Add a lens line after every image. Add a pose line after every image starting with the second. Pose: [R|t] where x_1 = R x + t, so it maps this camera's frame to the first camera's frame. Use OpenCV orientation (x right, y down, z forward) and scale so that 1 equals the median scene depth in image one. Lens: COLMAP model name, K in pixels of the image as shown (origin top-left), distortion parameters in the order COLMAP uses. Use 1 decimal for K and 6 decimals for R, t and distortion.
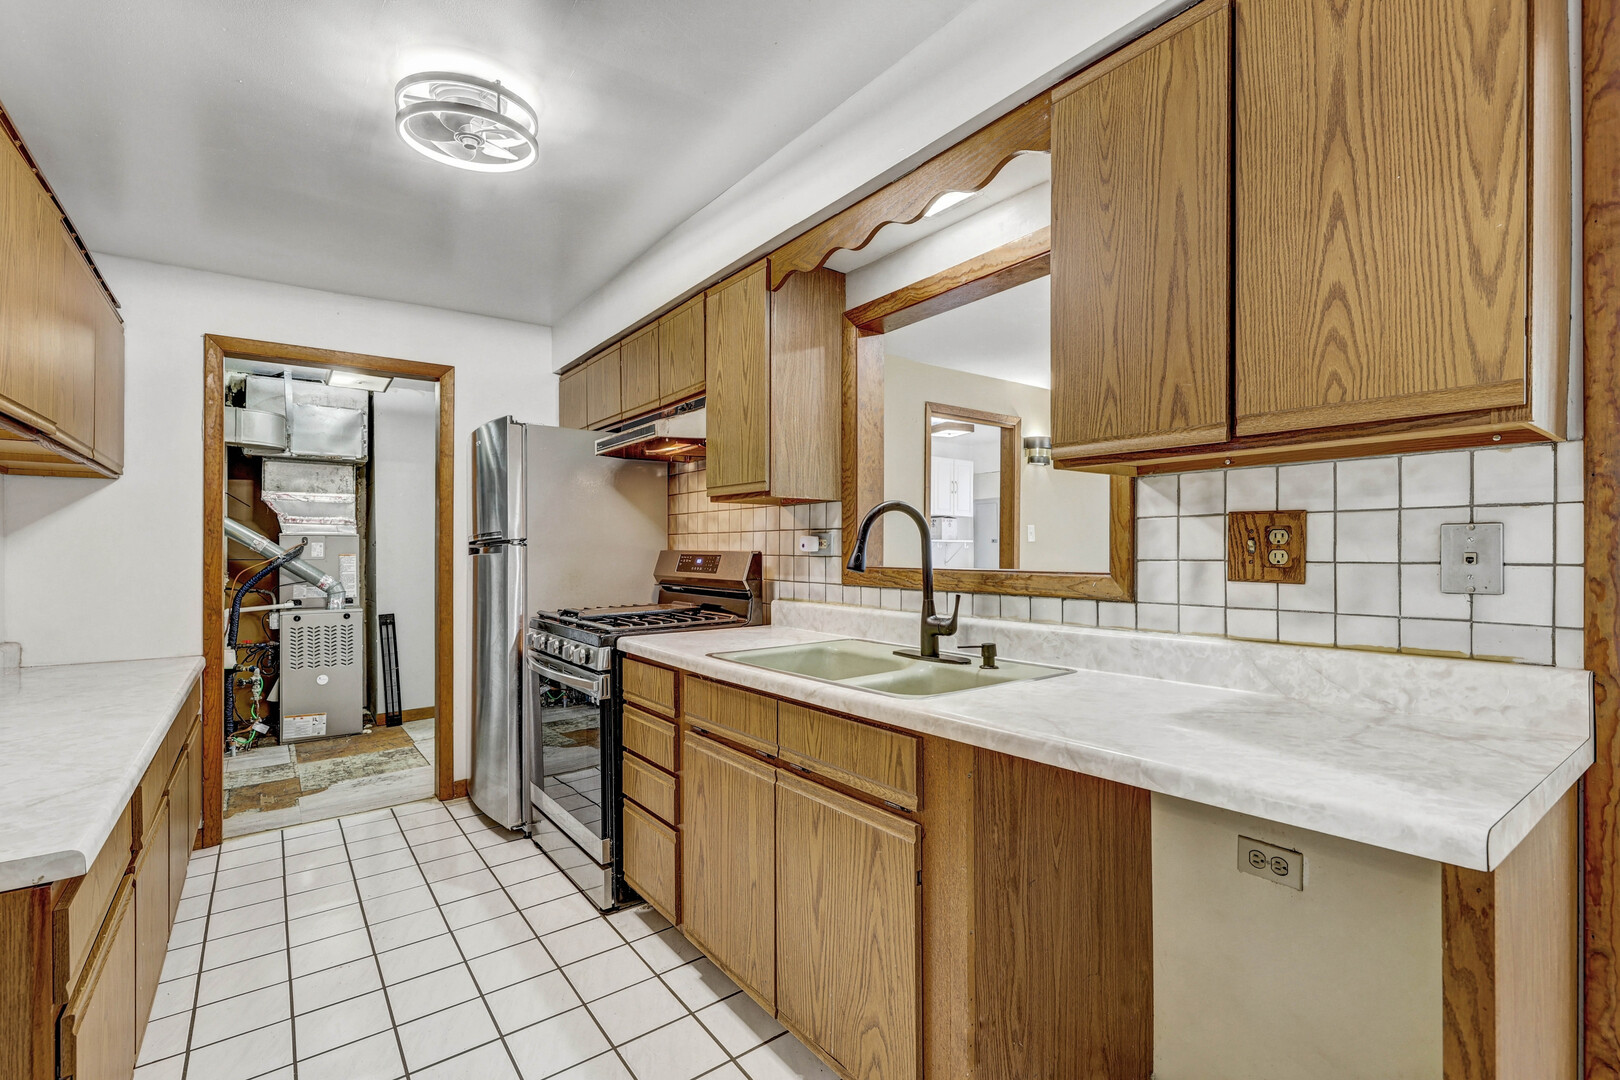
lens RADIAL K [[733.2, 0, 805.5], [0, 733.2, 538.0], [0, 0, 1]] dist [-0.001751, -0.000194]
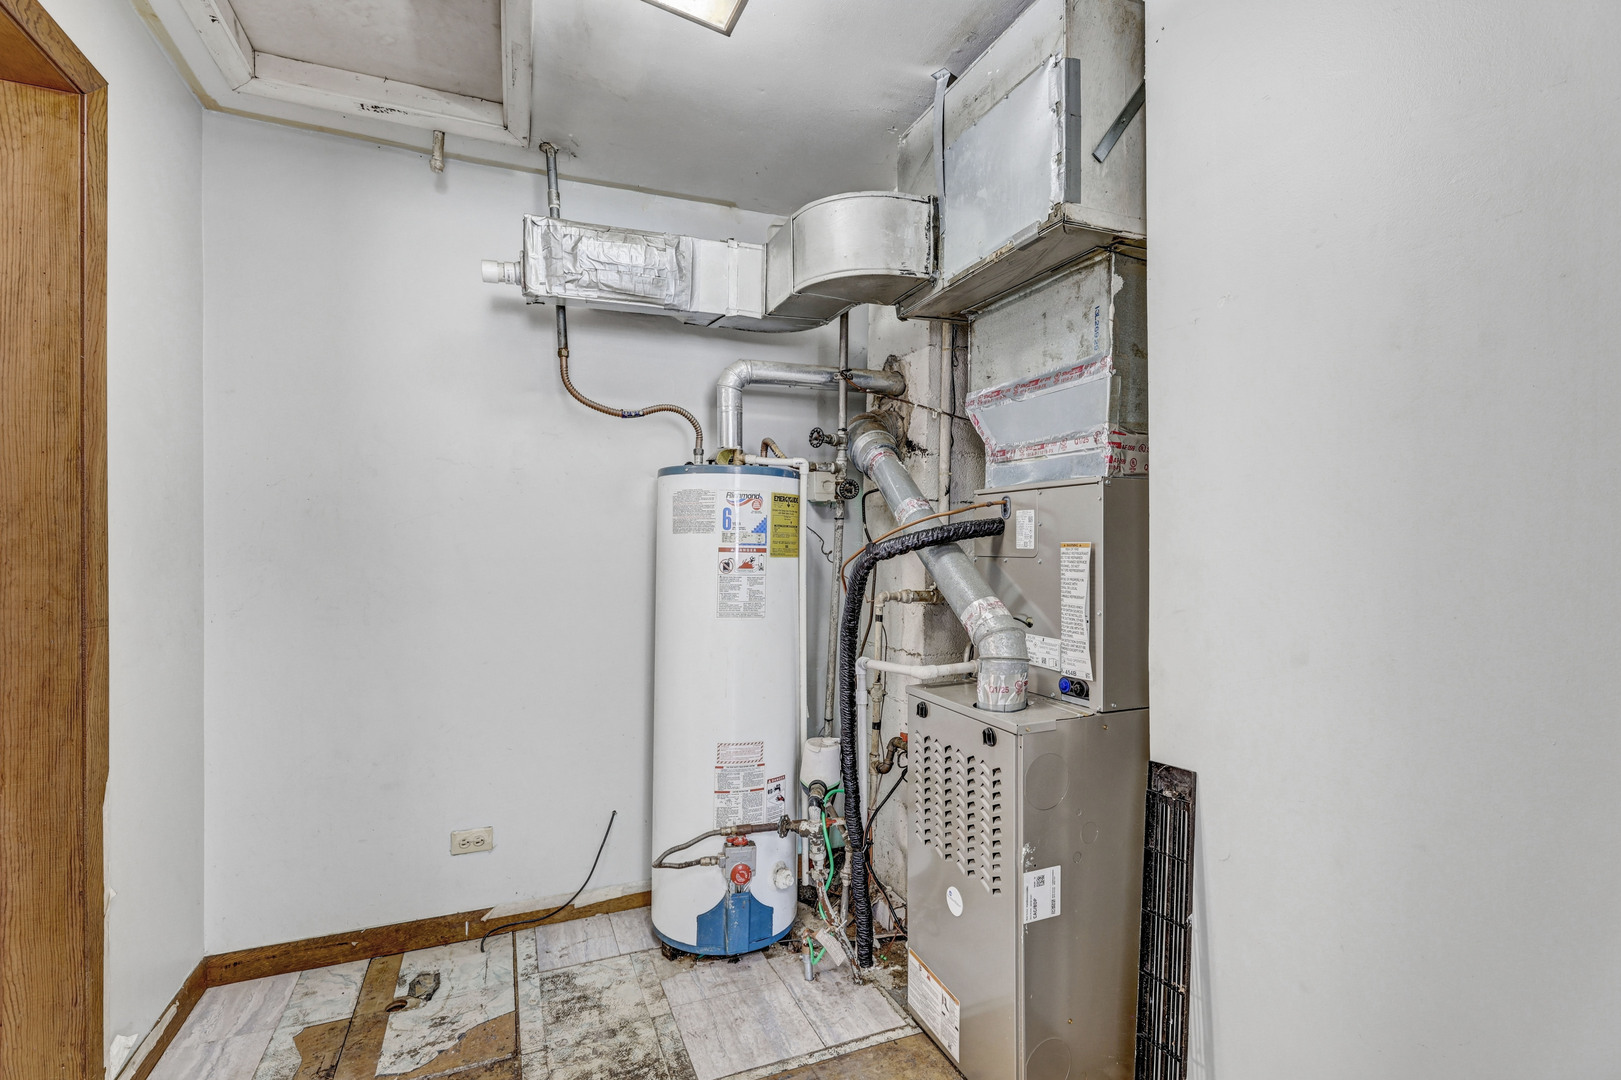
lens RADIAL K [[733.6, 0, 806.0], [0, 733.6, 538.0], [0, 0, 1]] dist [-0.001751, -0.000194]
pose [[-0.259710, -0.001442, -0.965686, -0.413178], [0.015769, 0.999859, -0.005733, 0.028736], [0.965558, -0.016717, -0.259650, 1.378099]]
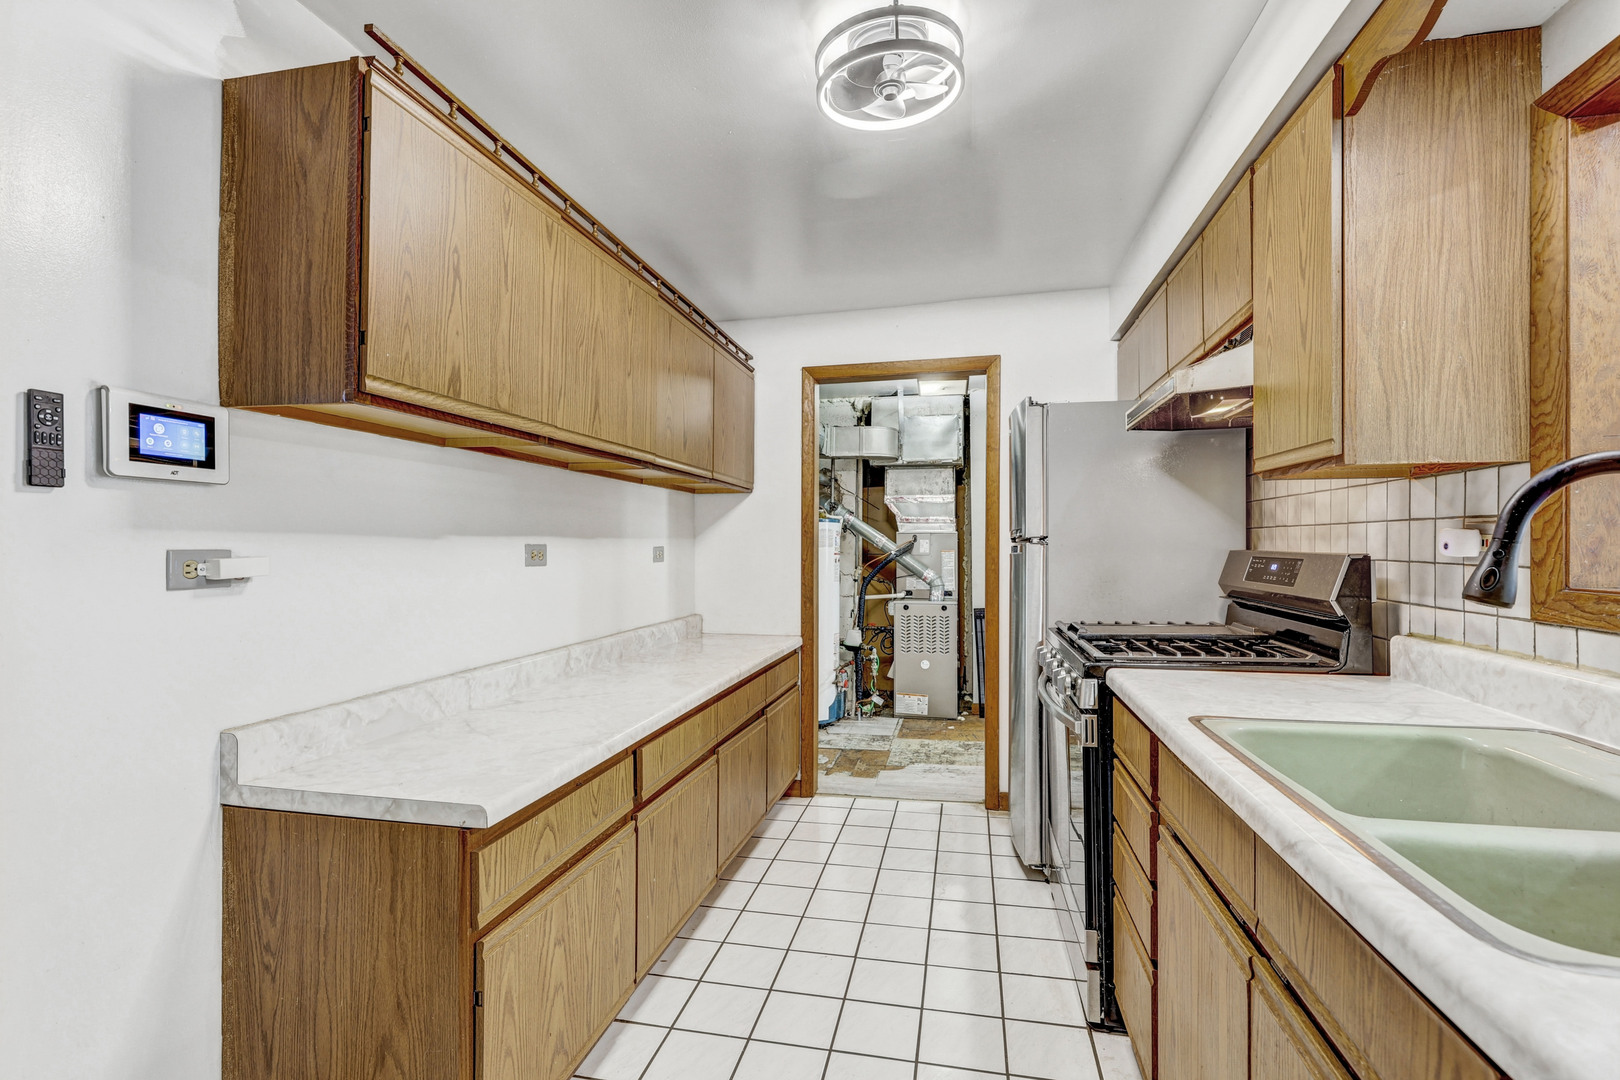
lens RADIAL K [[733.2, 0, 805.5], [0, 733.2, 538.0], [0, 0, 1]] dist [-0.001751, -0.000194]
pose [[0.646553, -0.006532, -0.762841, 0.087253], [0.014167, 0.999894, 0.003446, -0.003874], [0.762738, -0.013036, 0.646576, 0.204658]]
